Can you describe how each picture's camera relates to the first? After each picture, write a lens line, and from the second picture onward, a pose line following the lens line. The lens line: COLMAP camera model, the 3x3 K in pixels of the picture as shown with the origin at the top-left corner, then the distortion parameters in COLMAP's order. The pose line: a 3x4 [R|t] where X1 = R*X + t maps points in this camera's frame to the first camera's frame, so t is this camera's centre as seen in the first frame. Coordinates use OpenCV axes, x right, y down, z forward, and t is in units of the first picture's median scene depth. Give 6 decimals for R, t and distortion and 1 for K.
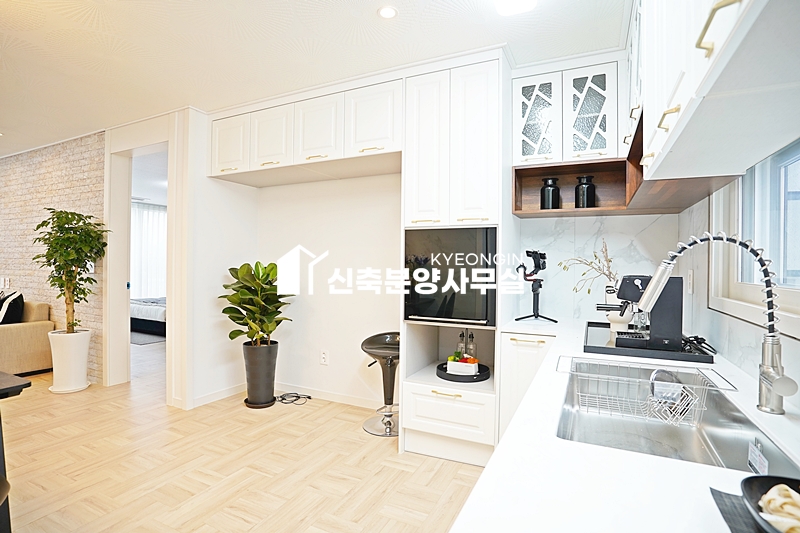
lens RADIAL K [[391.8, 0, 374.7], [0, 391.8, 265.0], [0, 0, 1]] dist [-0.051068, 0.009831]
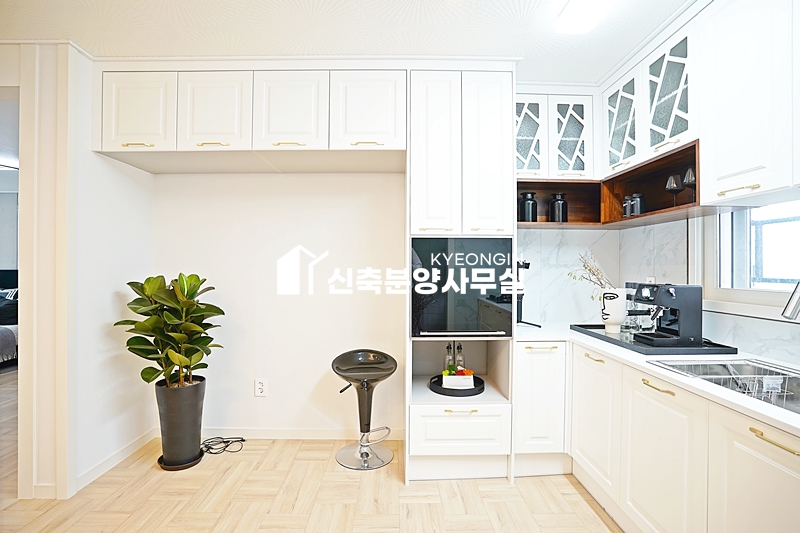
lens RADIAL K [[391.8, 0, 401.5], [0, 391.8, 269.9], [0, 0, 1]] dist [-0.051068, 0.009831]
pose [[0.891004, -0.009265, 0.453900, -0.327228], [0.009881, 0.999951, 0.001015, -0.014783], [-0.453887, 0.003581, 0.891052, 0.189375]]
